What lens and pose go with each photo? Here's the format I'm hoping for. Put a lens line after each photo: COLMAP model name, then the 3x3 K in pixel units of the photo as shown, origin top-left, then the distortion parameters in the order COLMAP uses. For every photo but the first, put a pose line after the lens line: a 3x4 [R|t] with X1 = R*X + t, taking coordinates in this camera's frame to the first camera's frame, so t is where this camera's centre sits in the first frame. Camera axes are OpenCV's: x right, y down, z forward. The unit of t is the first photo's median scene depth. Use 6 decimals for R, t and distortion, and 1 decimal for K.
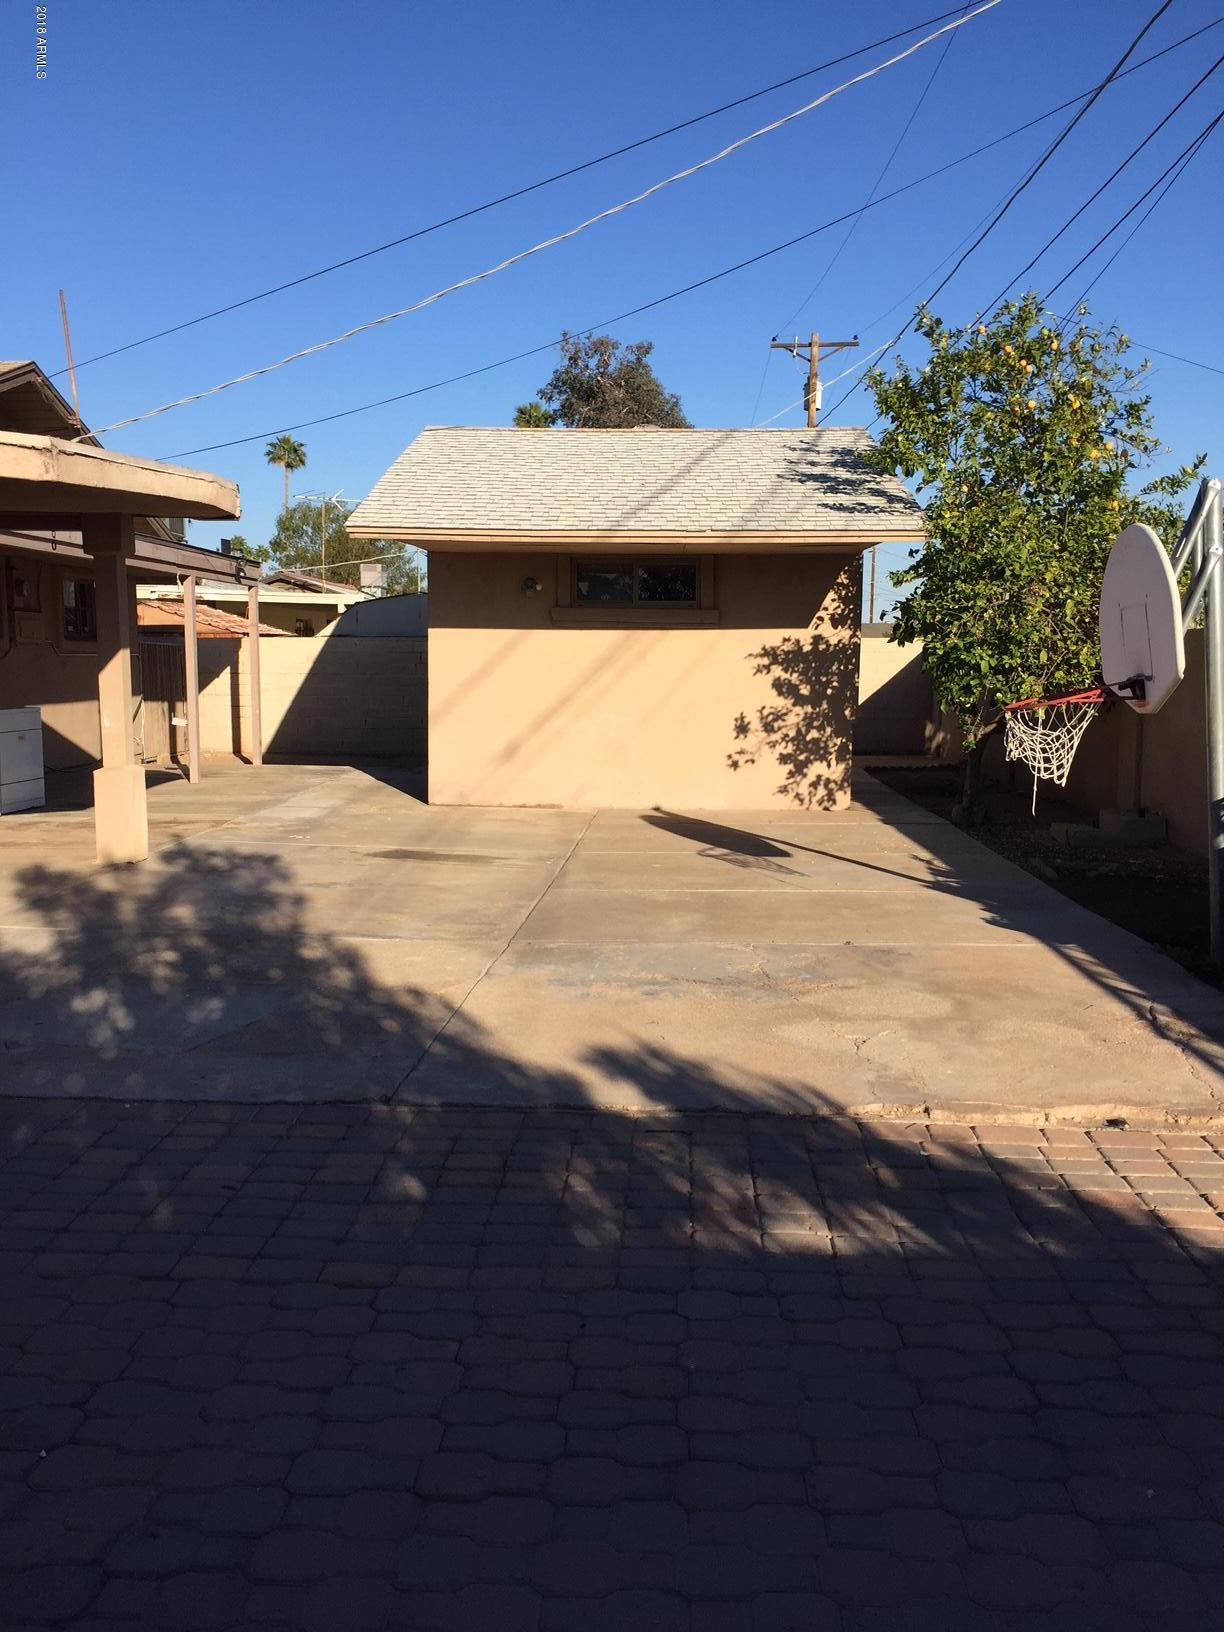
lens RADIAL K [[1387.1, 0, 614.5], [0, 1387.1, 830.1], [0, 0, 1]] dist [0.030496, -0.044122]
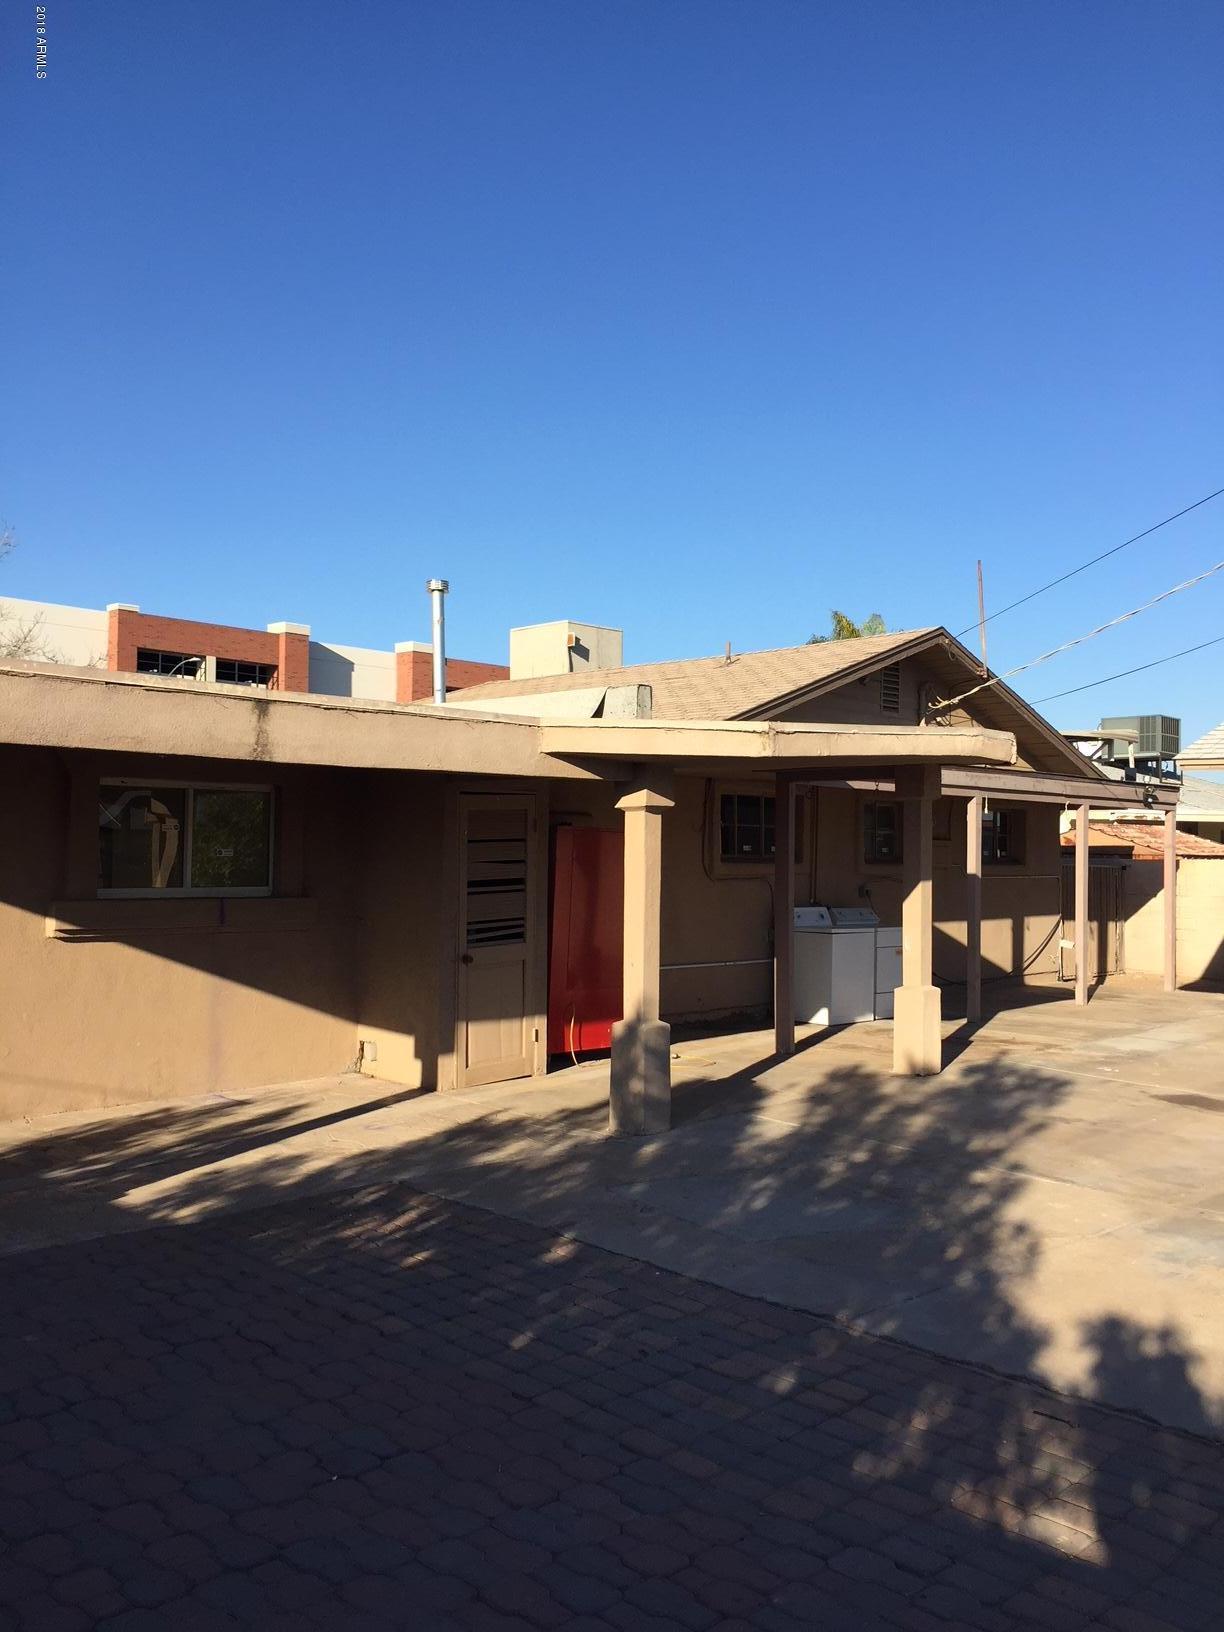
lens RADIAL K [[1387.1, 0, 609.9], [0, 1387.1, 818.9], [0, 0, 1]] dist [0.030496, -0.044122]
pose [[0.735412, -0.012000, -0.677514, 0.152463], [-0.096009, 0.987911, -0.121711, -0.012210], [0.670784, 0.154555, 0.725370, 0.006680]]
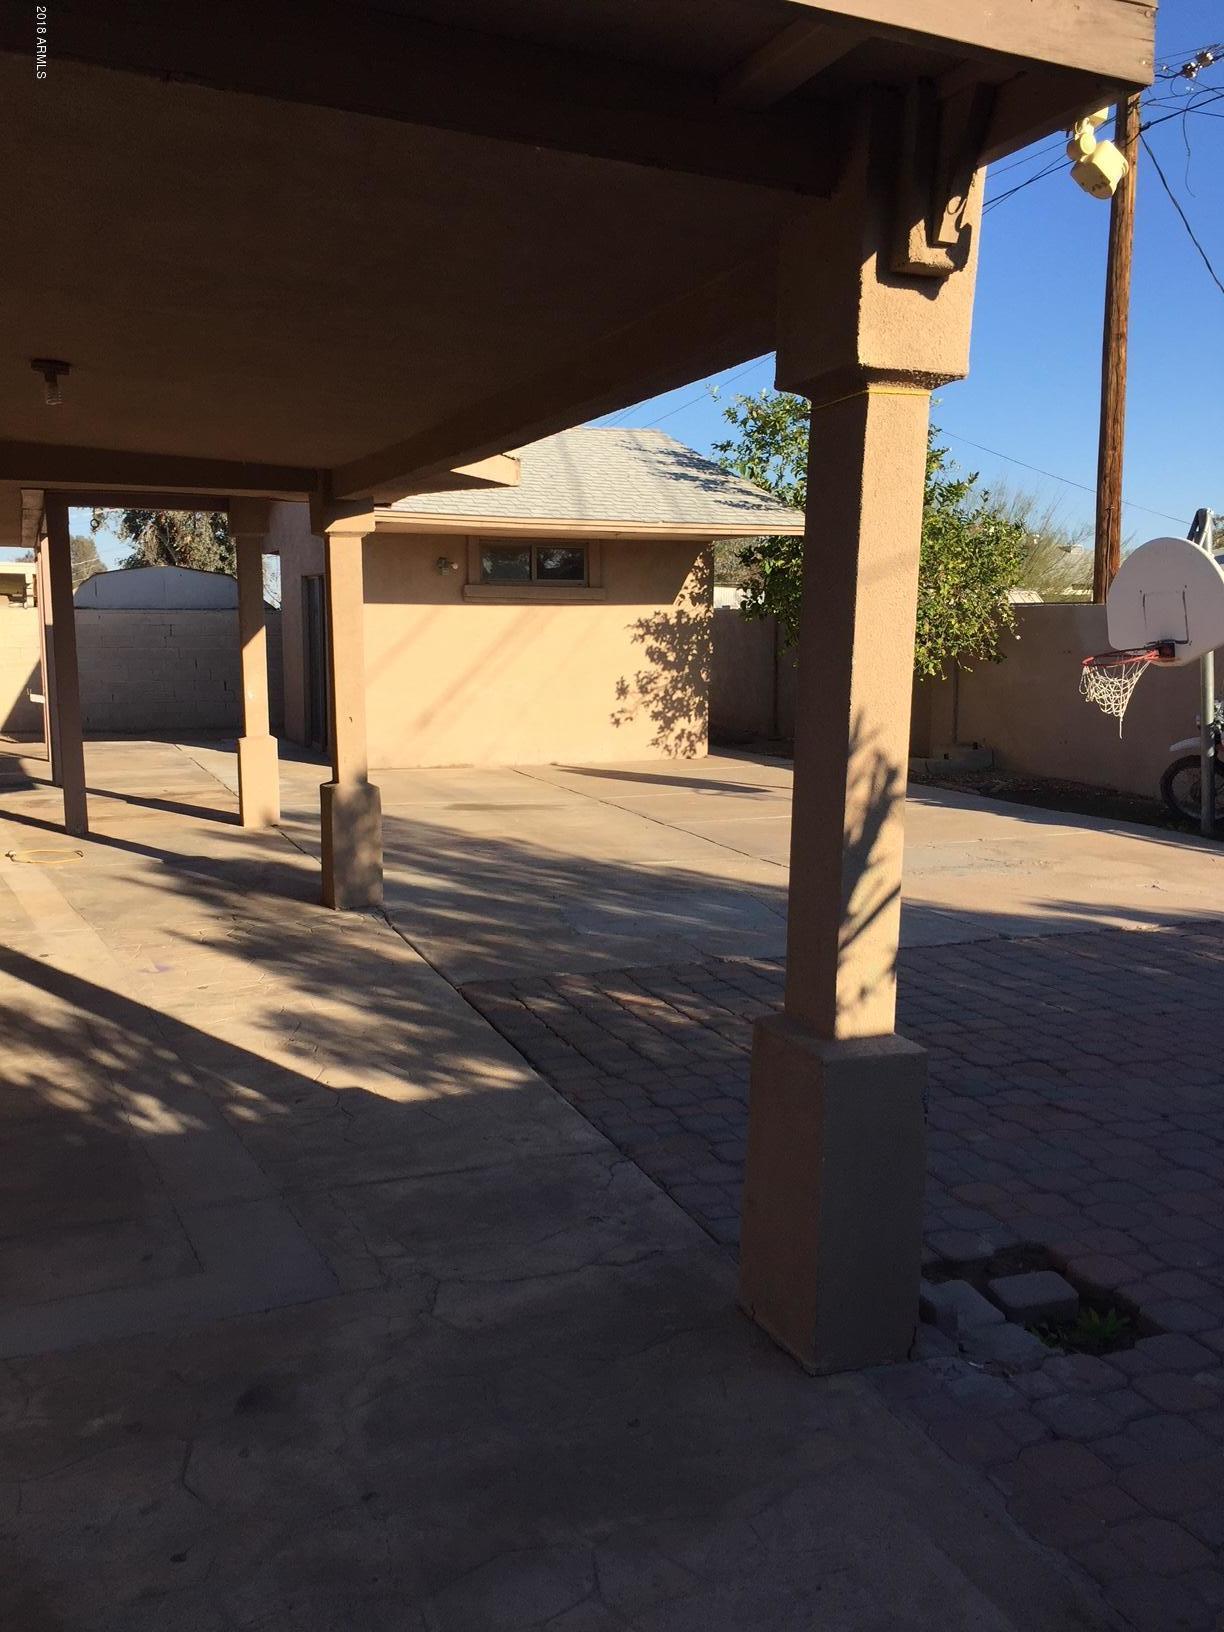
lens RADIAL K [[1387.1, 0, 622.8], [0, 1387.1, 809.1], [0, 0, 1]] dist [0.030496, -0.044122]
pose [[0.914794, -0.056732, 0.399916, -0.377817], [0.054162, 0.998375, 0.017736, 0.004687], [-0.400272, 0.005436, 0.916380, -0.058422]]
